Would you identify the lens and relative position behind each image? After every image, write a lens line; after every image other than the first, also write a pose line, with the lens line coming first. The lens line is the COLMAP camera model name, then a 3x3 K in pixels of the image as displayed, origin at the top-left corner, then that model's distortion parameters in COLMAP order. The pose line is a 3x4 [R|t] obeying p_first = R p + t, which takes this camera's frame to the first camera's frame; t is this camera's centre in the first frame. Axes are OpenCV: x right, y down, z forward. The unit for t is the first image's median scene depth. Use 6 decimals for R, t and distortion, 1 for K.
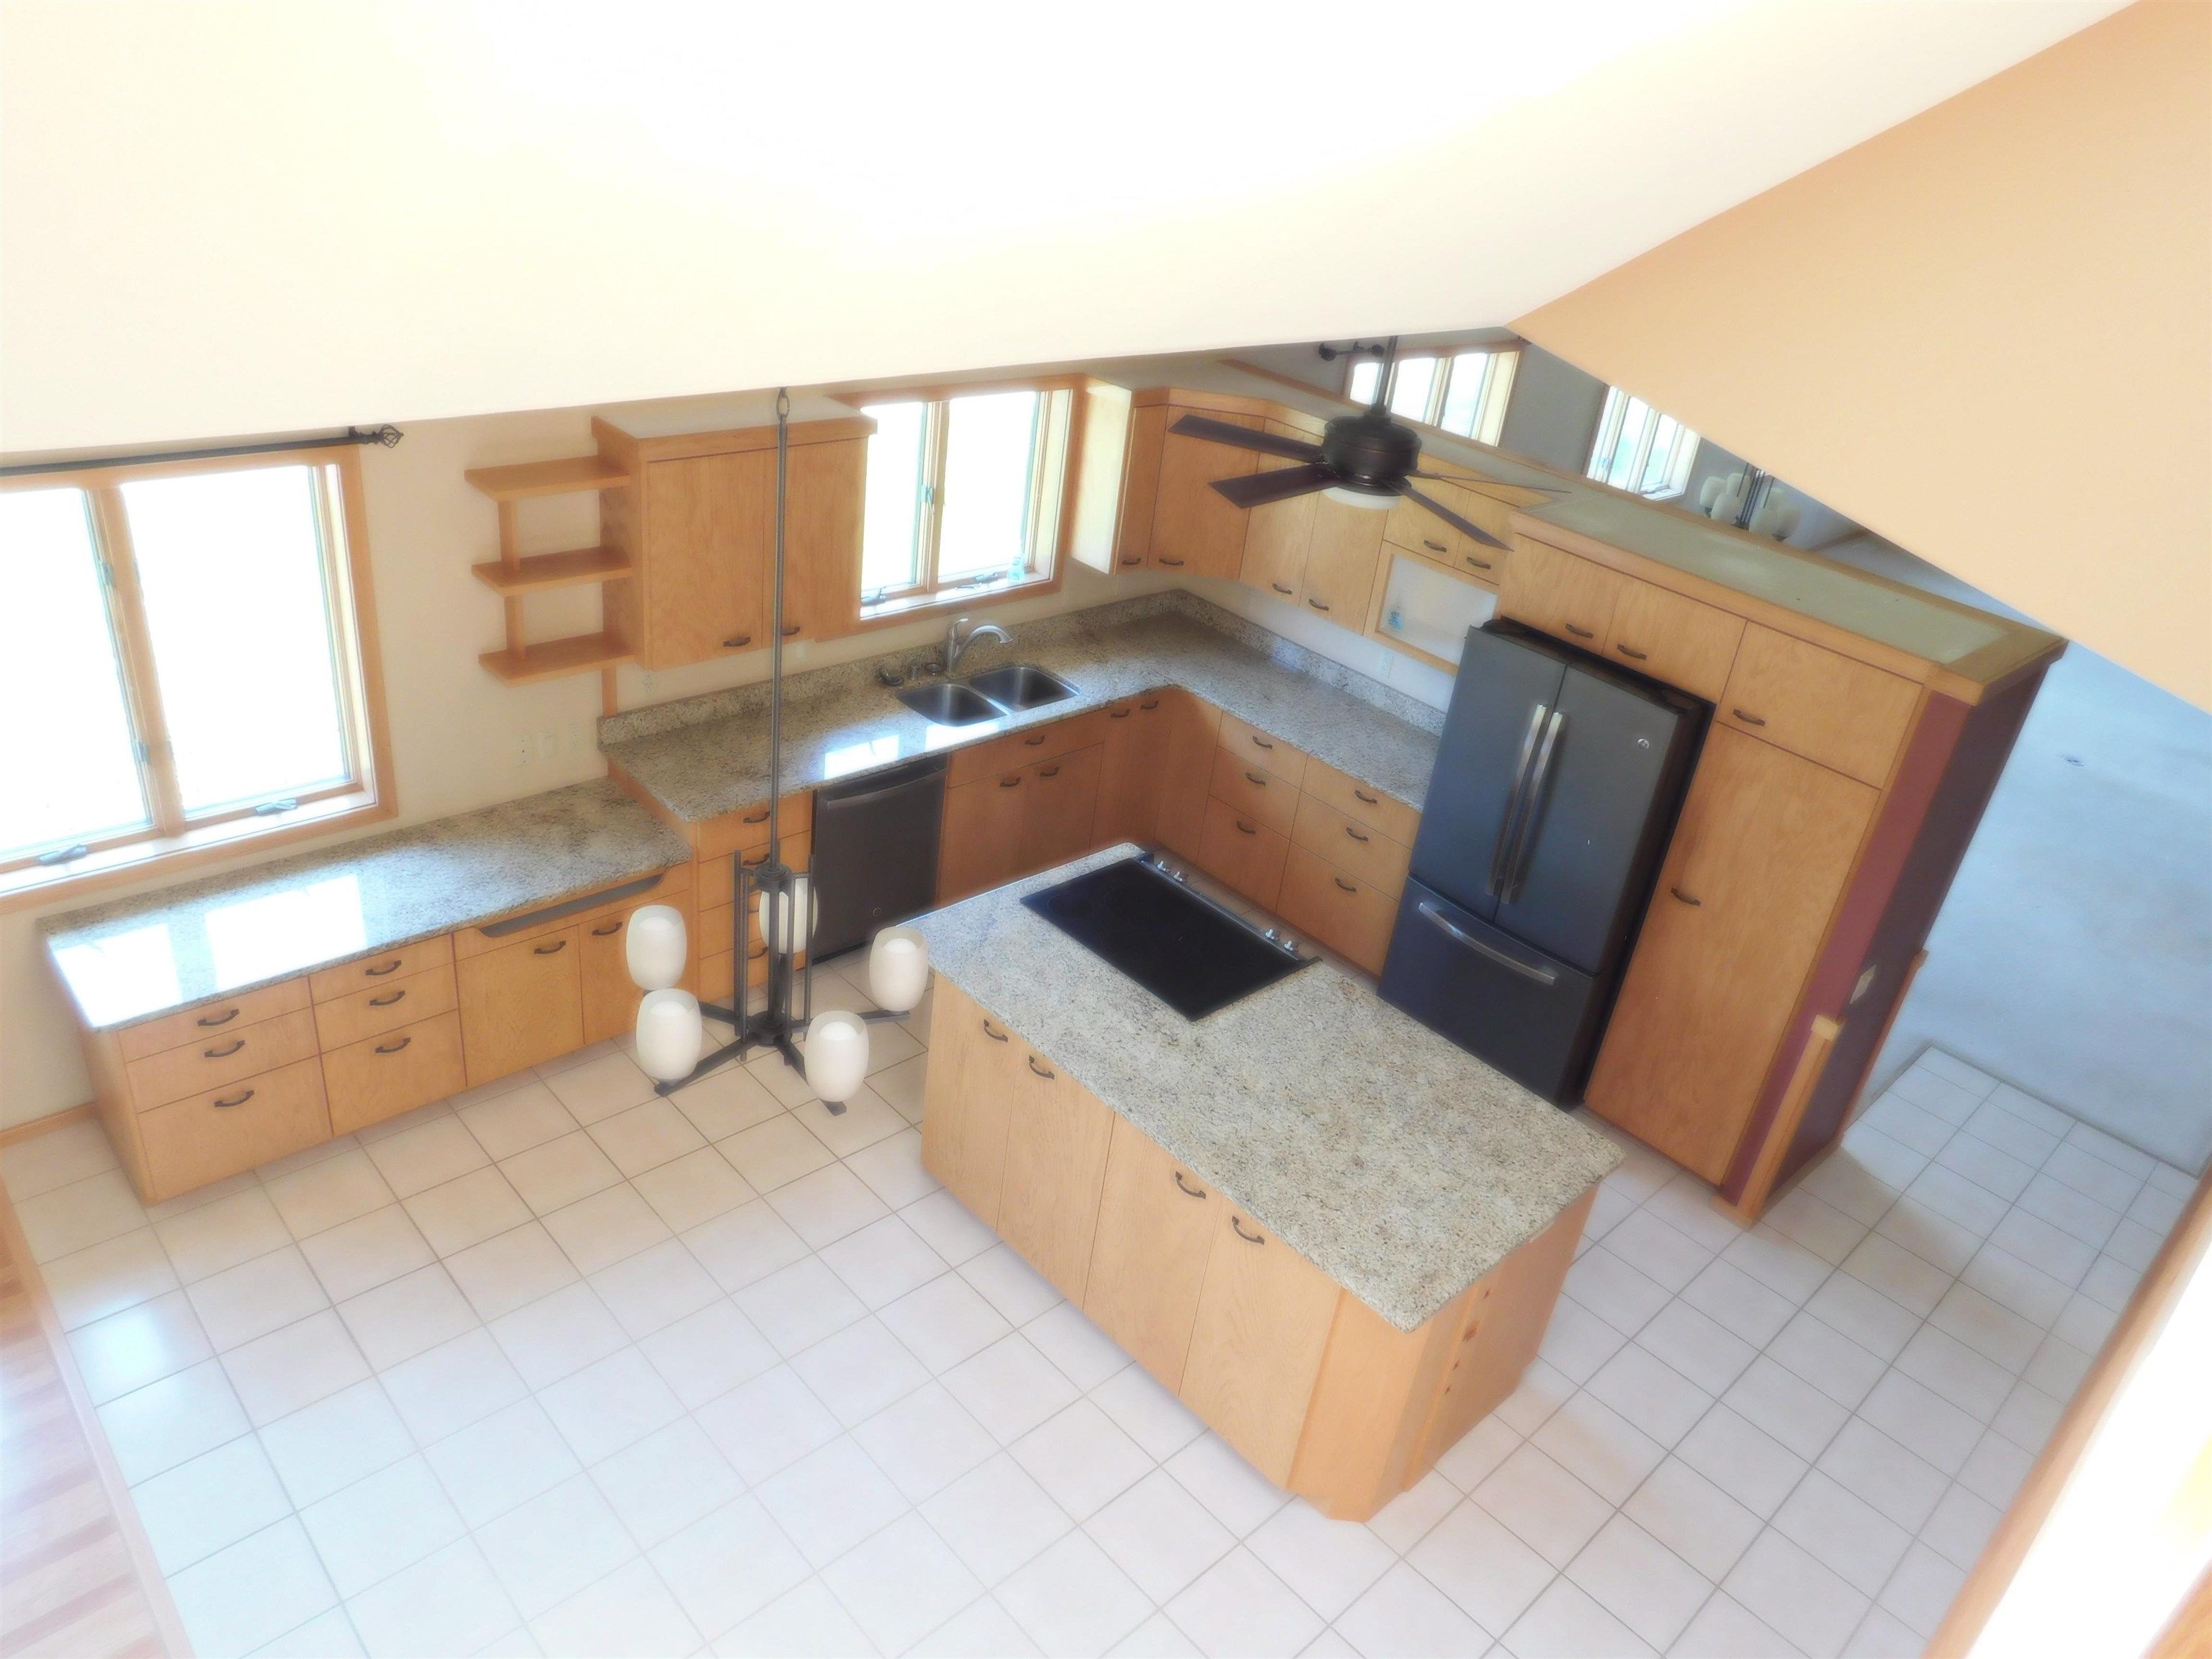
lens RADIAL K [[1536.2, 0, 1110.3], [0, 1536.2, 817.1], [0, 0, 1]] dist [-0.088961, 0.064916]
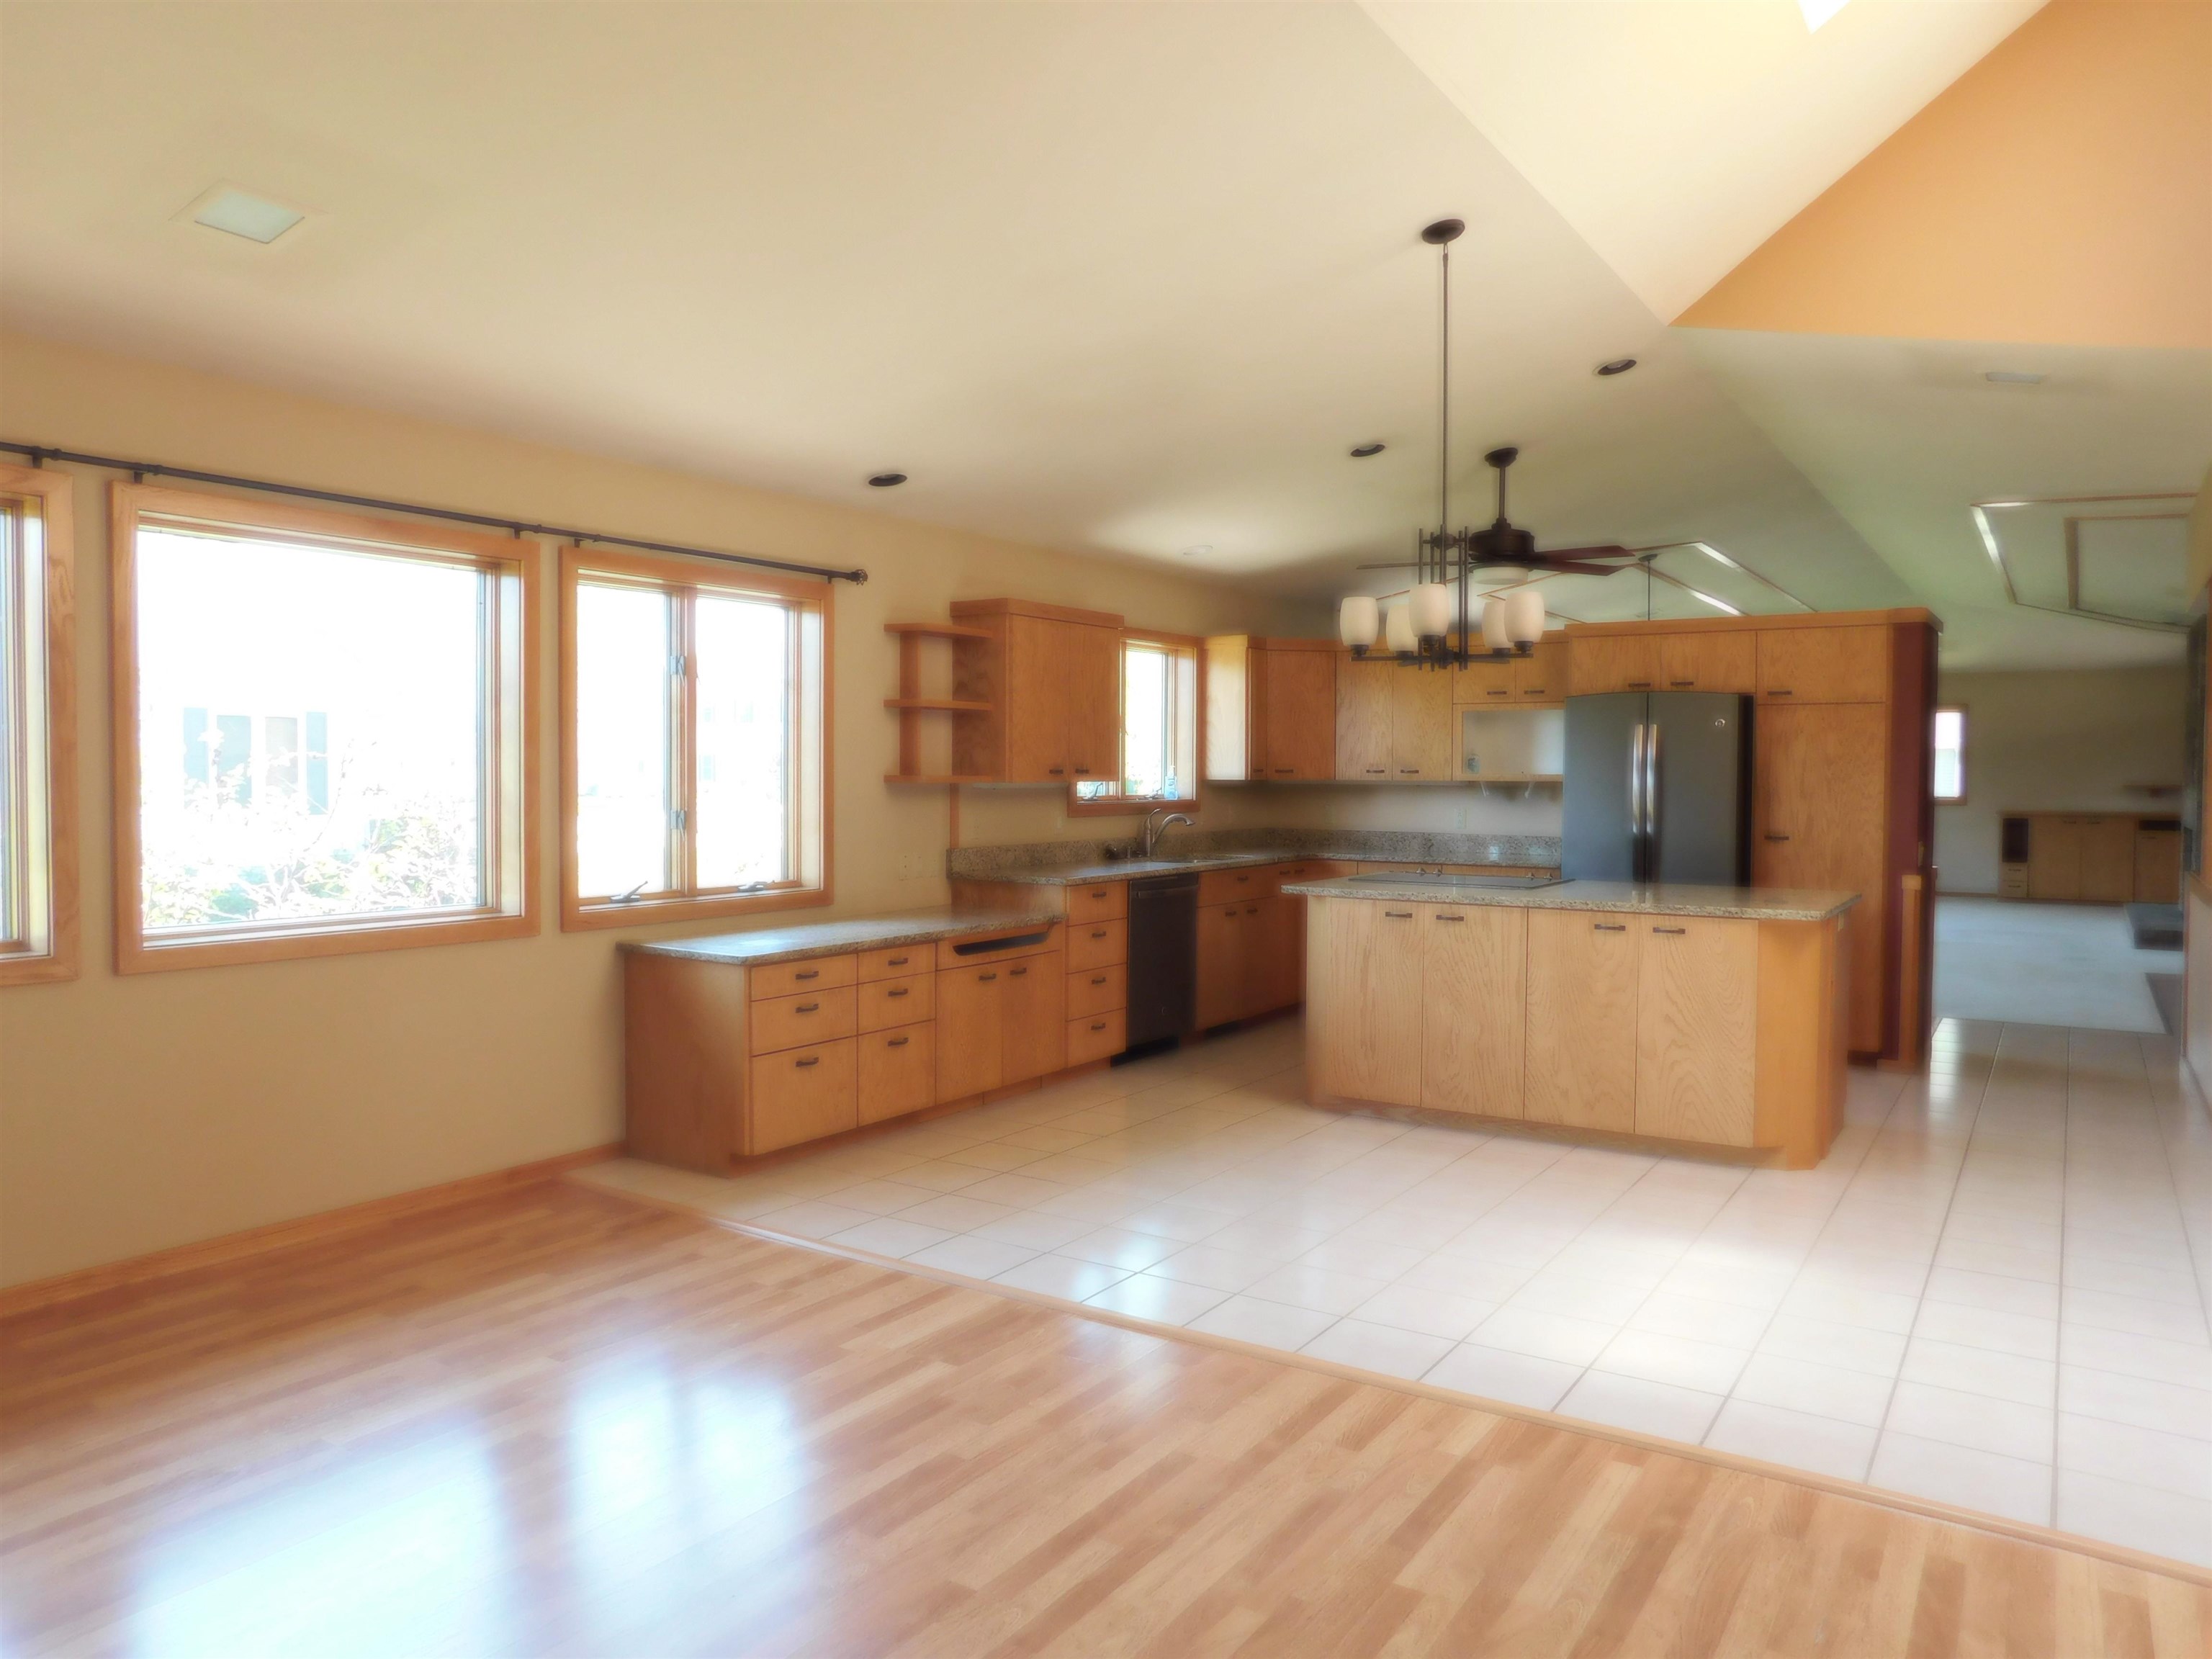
lens RADIAL K [[1536.2, 0, 1110.3], [0, 1536.2, 817.1], [0, 0, 1]] dist [-0.088961, 0.064916]
pose [[0.965713, -0.122920, 0.228667, -0.555074], [0.209369, 0.889550, -0.406036, 0.500555], [-0.153501, 0.439990, 0.884786, -0.142863]]
